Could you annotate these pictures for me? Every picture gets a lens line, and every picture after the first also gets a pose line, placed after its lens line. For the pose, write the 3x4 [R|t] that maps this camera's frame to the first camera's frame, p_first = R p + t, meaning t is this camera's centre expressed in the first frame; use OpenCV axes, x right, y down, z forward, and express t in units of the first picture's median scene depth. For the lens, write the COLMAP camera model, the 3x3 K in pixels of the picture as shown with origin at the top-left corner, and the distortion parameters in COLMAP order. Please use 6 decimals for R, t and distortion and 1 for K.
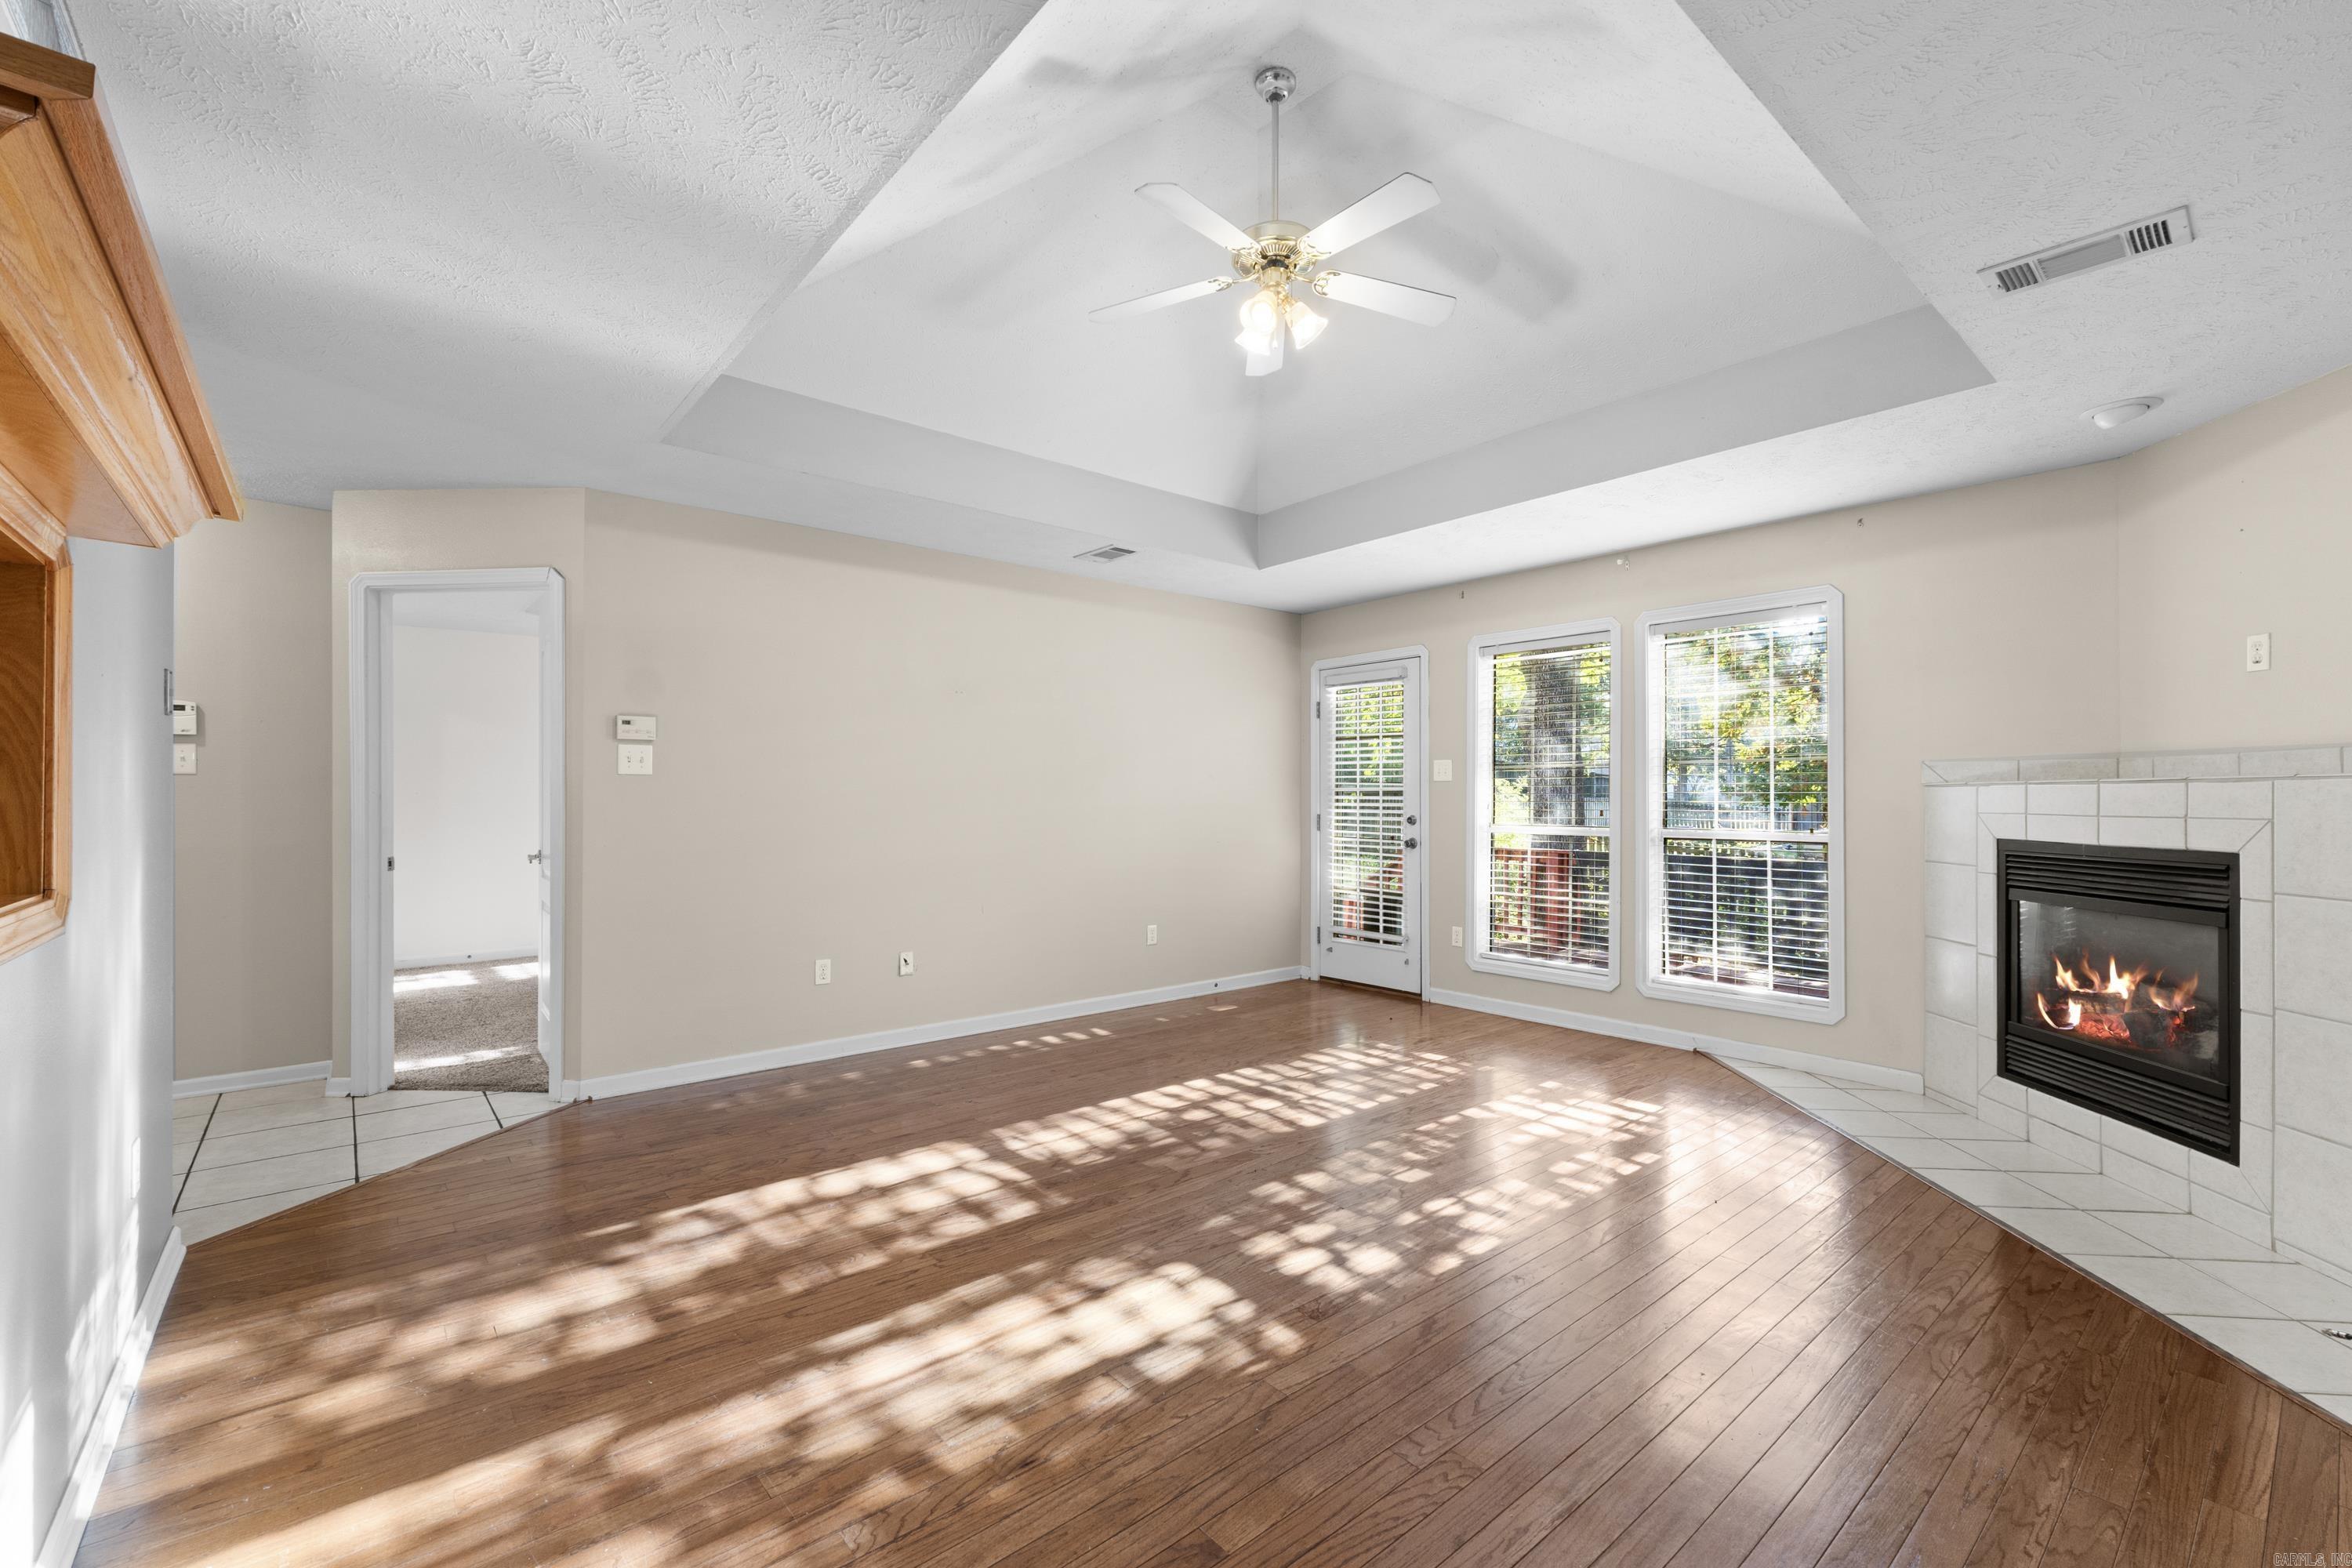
lens RADIAL K [[997.3, 0, 1208.6], [0, 997.3, 799.0], [0, 0, 1]] dist [0.001912, 0.001967]
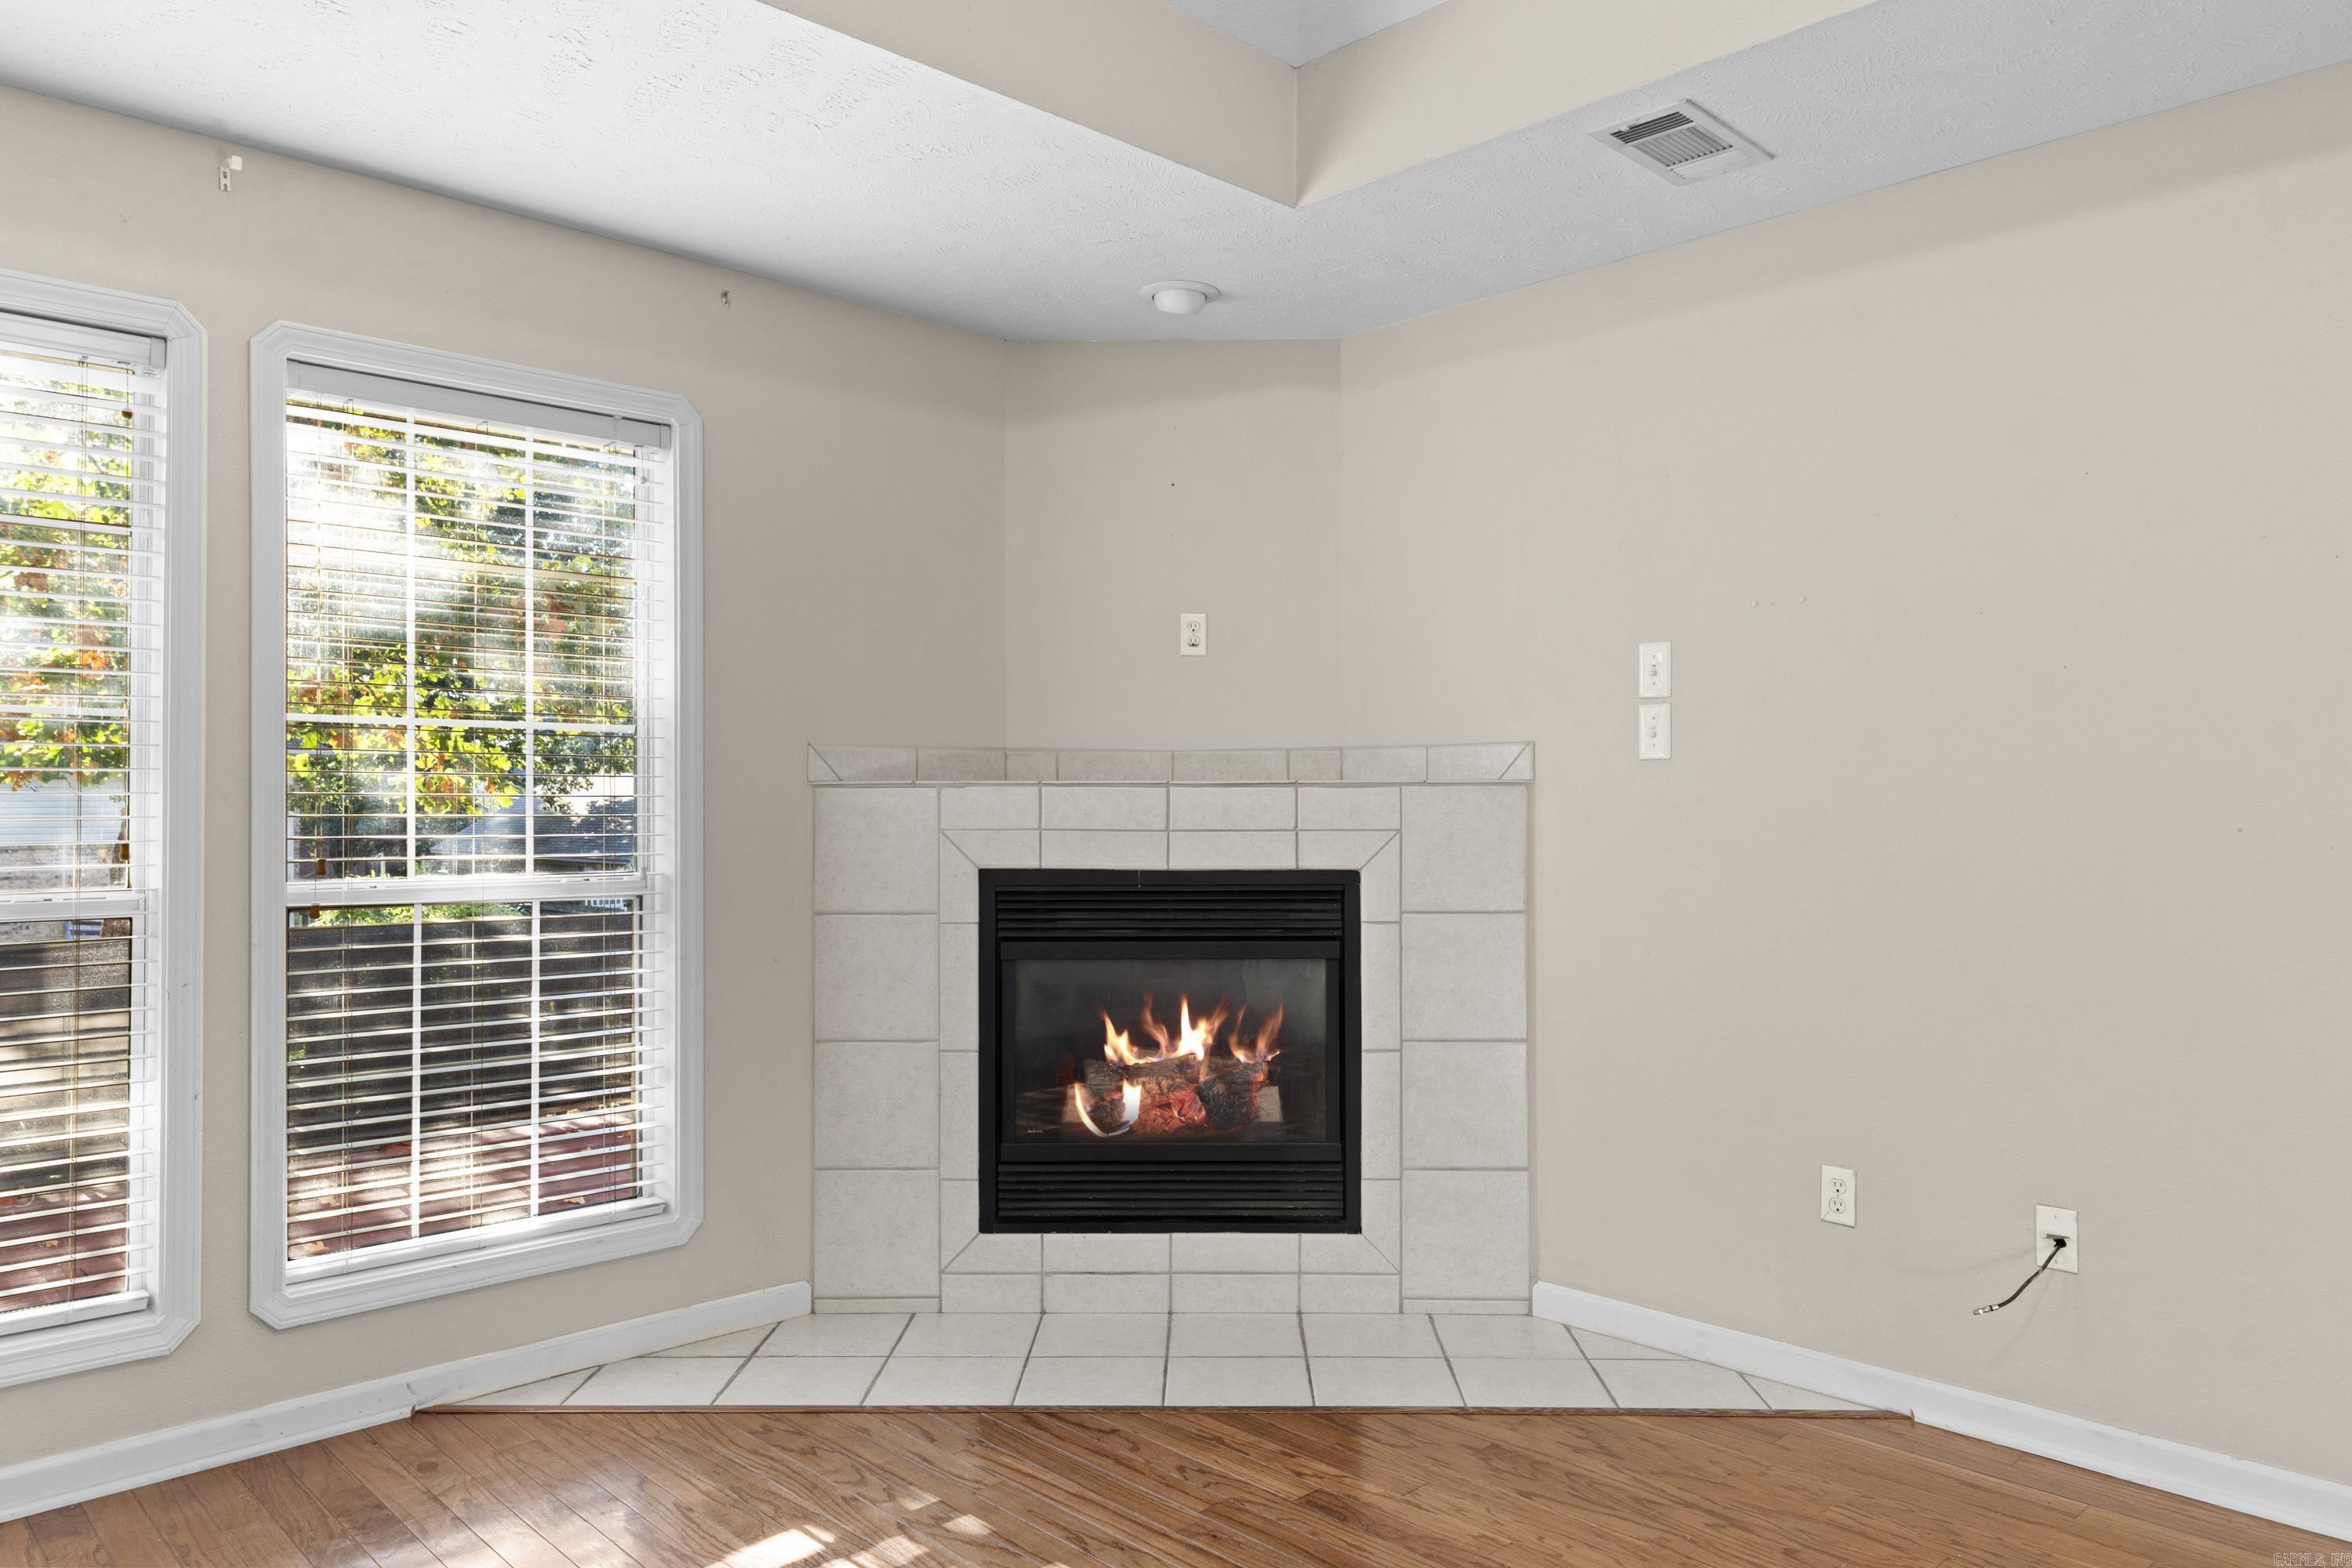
lens RADIAL K [[1574.1, 0, 1193.5], [0, 1574.1, 786.4], [0, 0, 1]] dist [0.005835, 0.003765]
pose [[-0.051735, 0.010265, 0.998608, -0.279808], [0.002419, 0.999946, -0.010153, -0.003713], [-0.998658, 0.001890, -0.051757, 1.042036]]
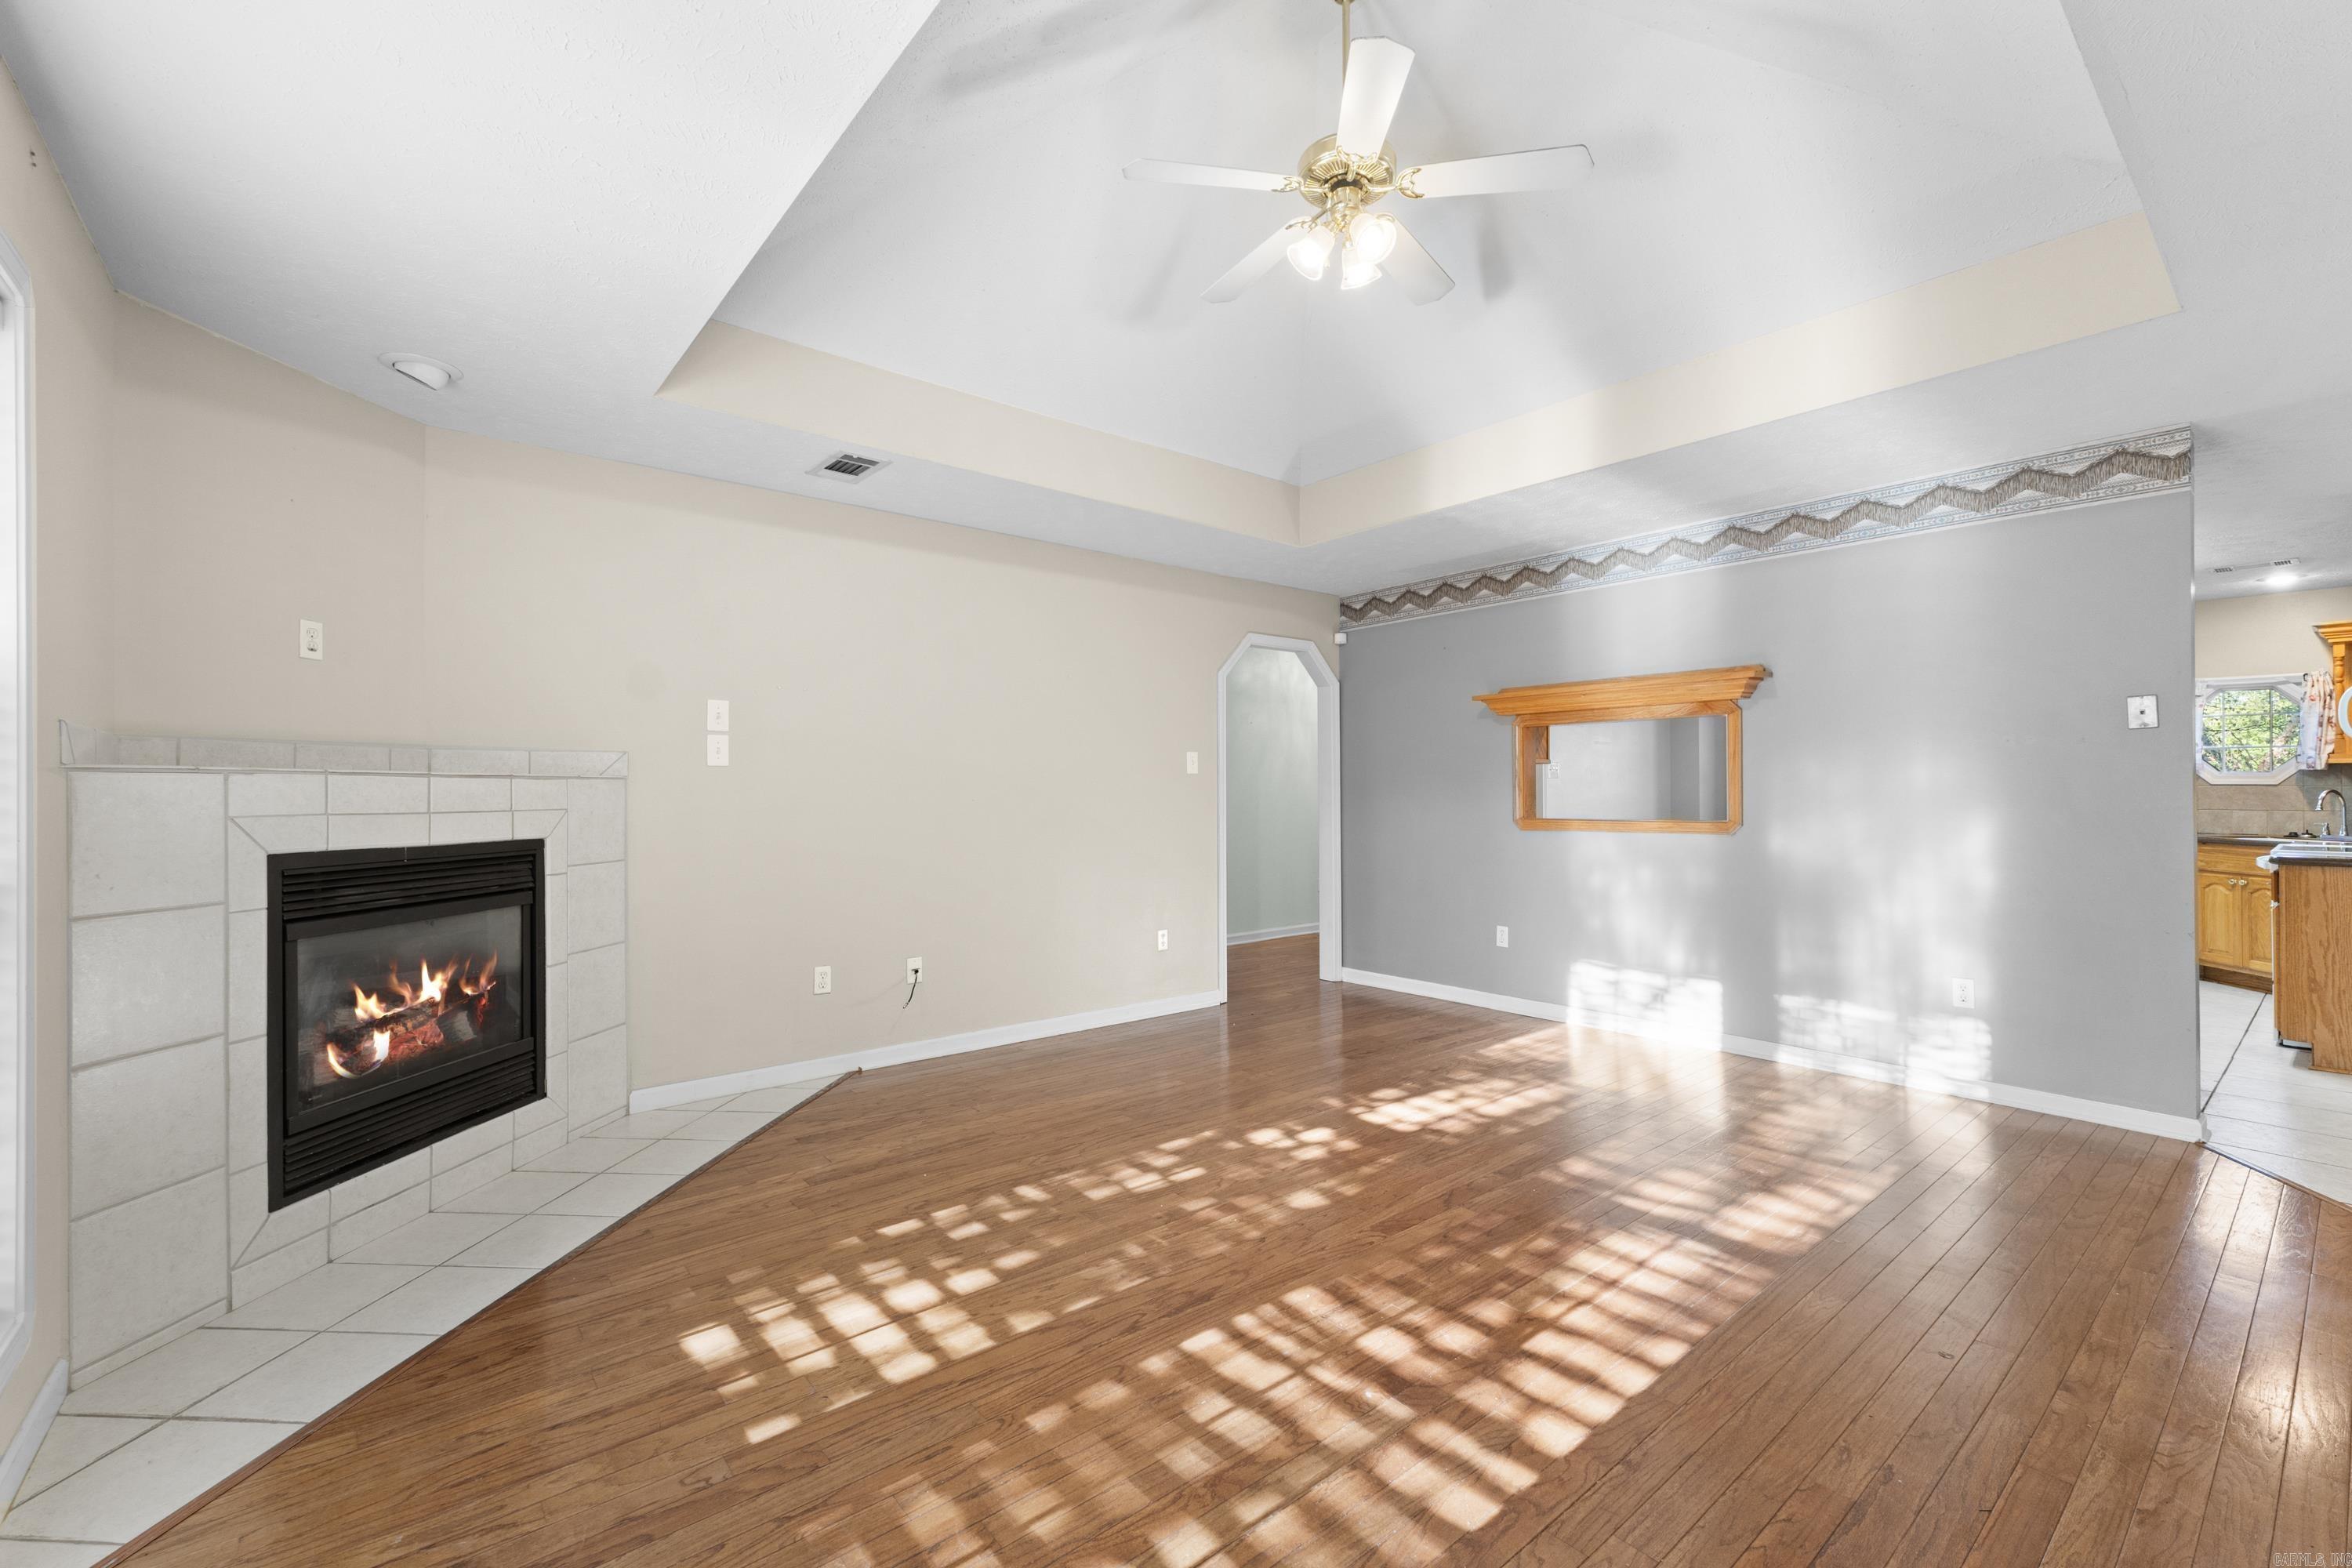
lens RADIAL K [[997.3, 0, 1202.4], [0, 997.3, 790.5], [0, 0, 1]] dist [0.001912, 0.001967]
pose [[-0.999867, 0.001518, 0.016235, 0.182342], [0.001551, 0.999997, 0.002012, -0.003943], [-0.016232, 0.002037, -0.999866, 1.885330]]
